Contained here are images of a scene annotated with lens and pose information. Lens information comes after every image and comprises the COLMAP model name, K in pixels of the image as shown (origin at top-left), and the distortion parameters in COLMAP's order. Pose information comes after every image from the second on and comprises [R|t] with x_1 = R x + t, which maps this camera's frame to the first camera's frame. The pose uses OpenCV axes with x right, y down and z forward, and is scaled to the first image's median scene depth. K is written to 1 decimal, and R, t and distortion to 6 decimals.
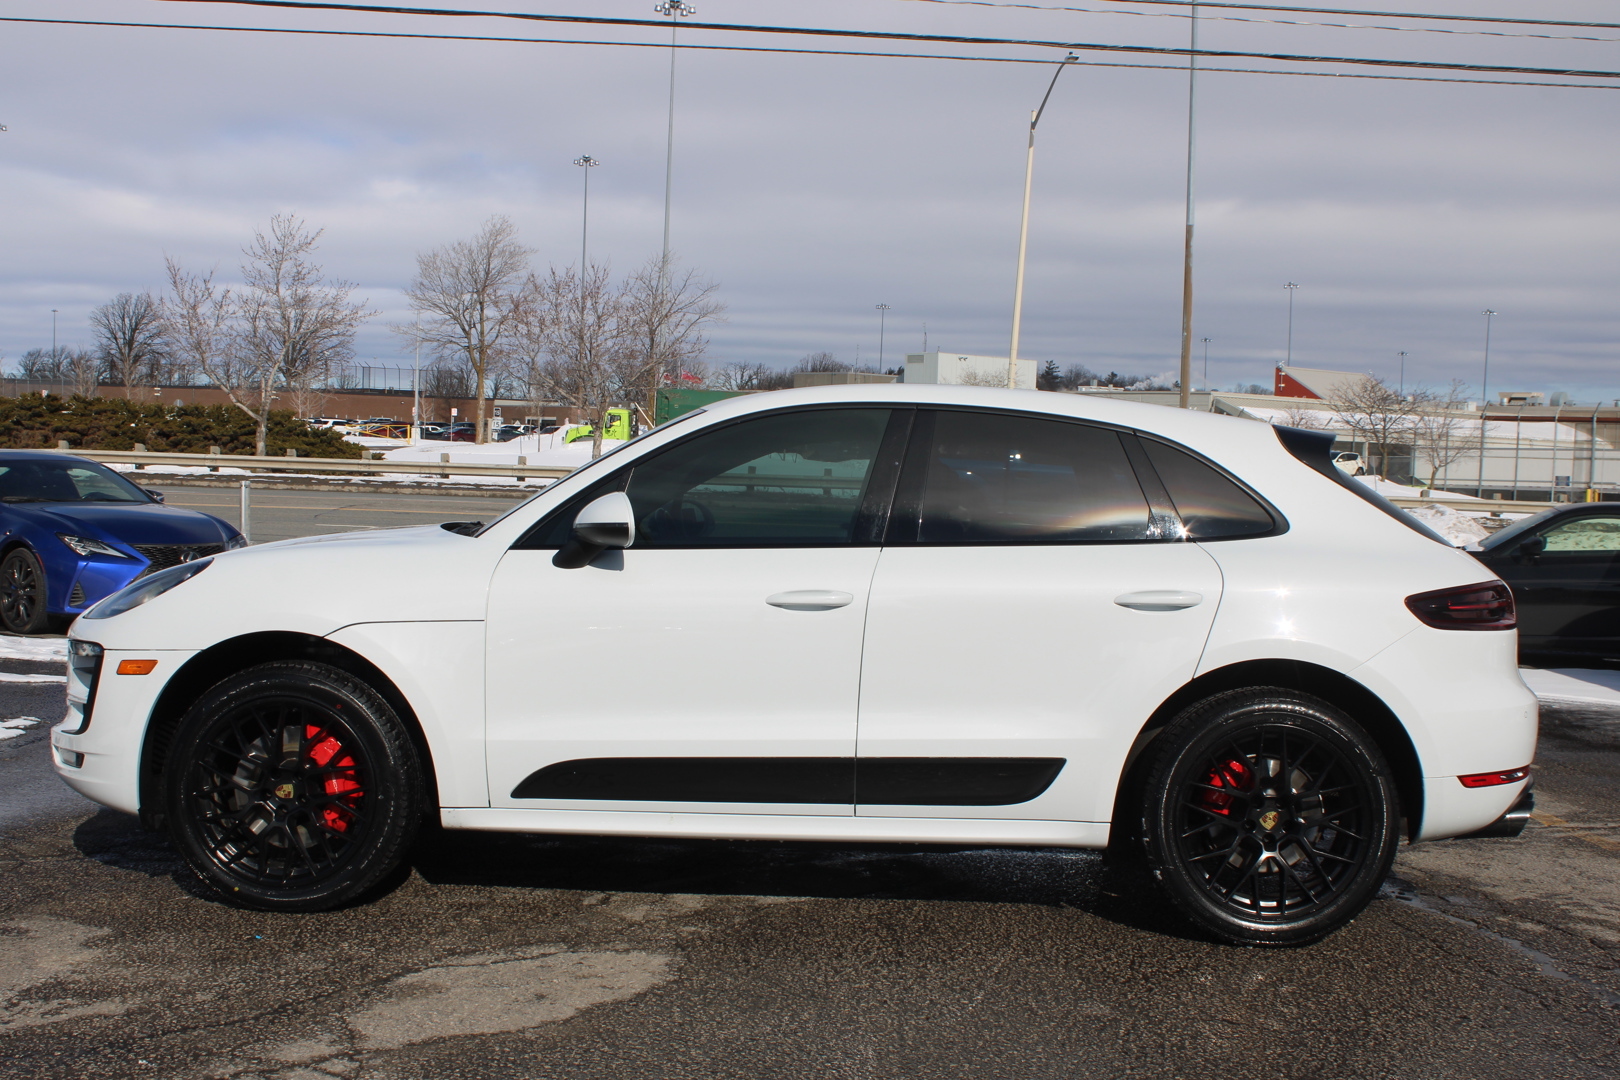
lens RADIAL K [[1907.9, 0, 802.7], [0, 1907.9, 530.8], [0, 0, 1]] dist [-0.077916, 0.000000]
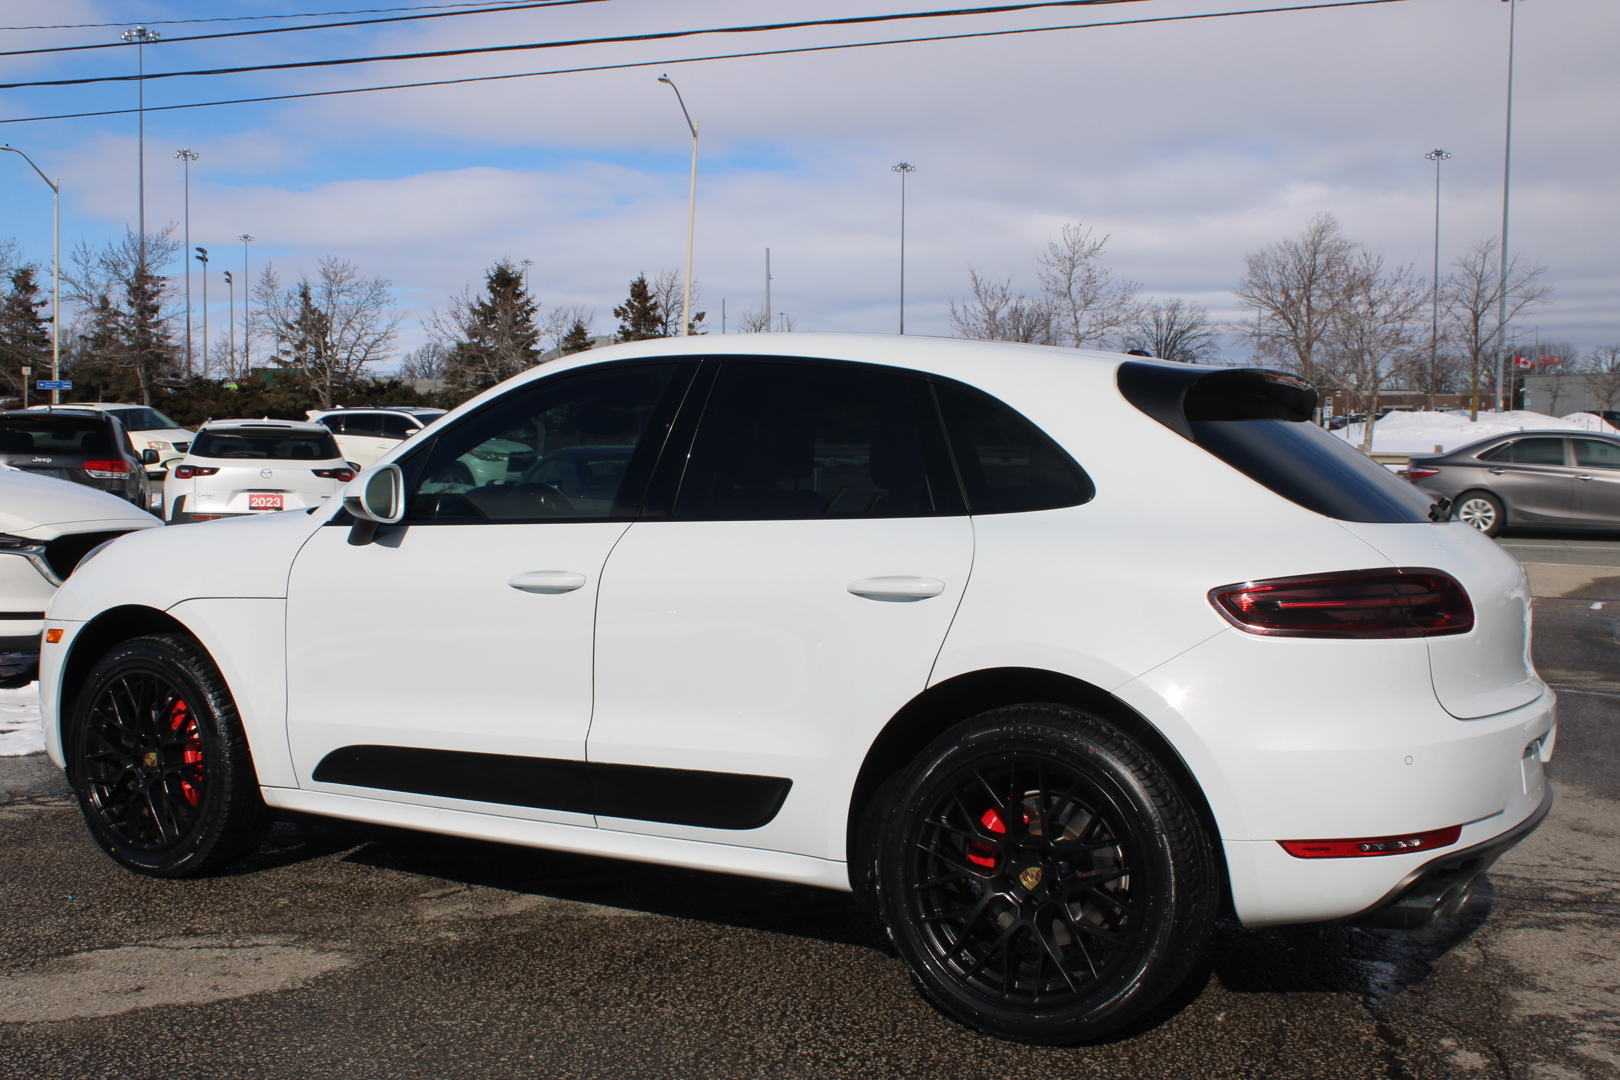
lens RADIAL K [[1753.9, 0, 809.7], [0, 1753.9, 545.7], [0, 0, 1]] dist [-0.092922, 0.000000]
pose [[0.887352, 0.003893, -0.461076, 0.054650], [0.004067, 0.999859, 0.016269, 0.000774], [0.461074, -0.016311, 0.887212, 0.037357]]
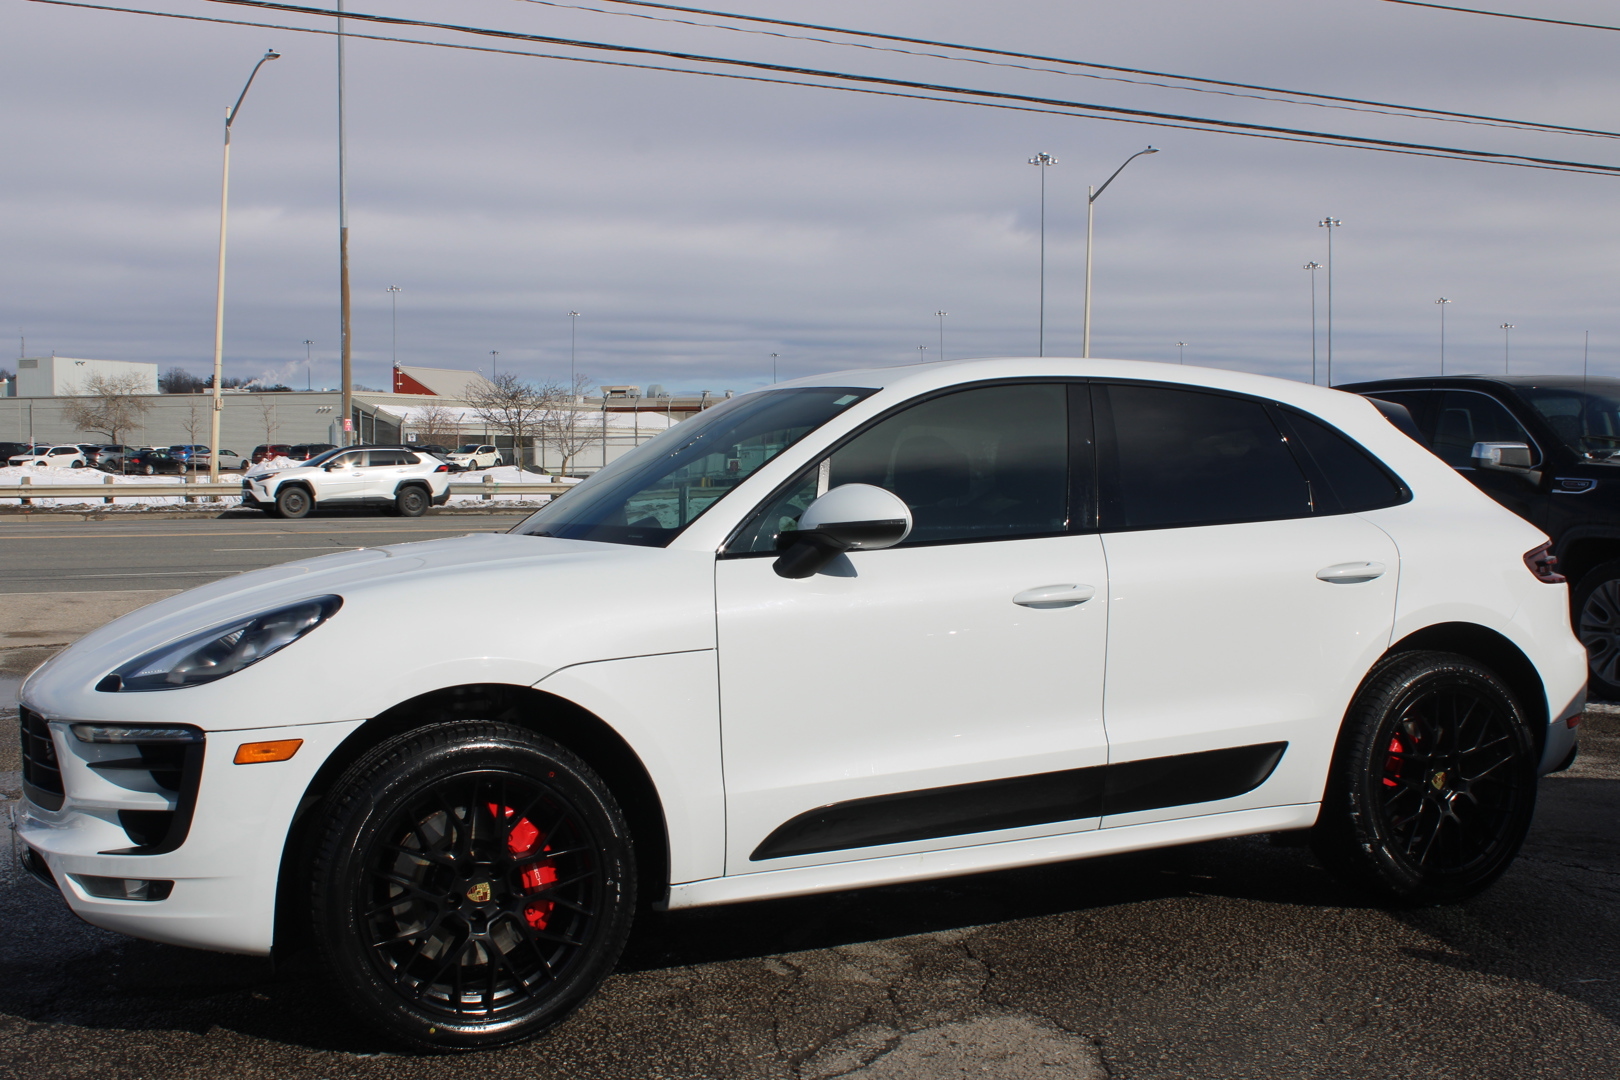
lens RADIAL K [[1820.3, 0, 817.1], [0, 1820.3, 537.3], [0, 0, 1]] dist [-0.090375, 0.000000]
pose [[0.883080, -0.051719, 0.466363, -0.055028], [0.048247, 0.998647, 0.019391, -0.001466], [-0.466735, 0.005377, 0.884381, 0.033208]]
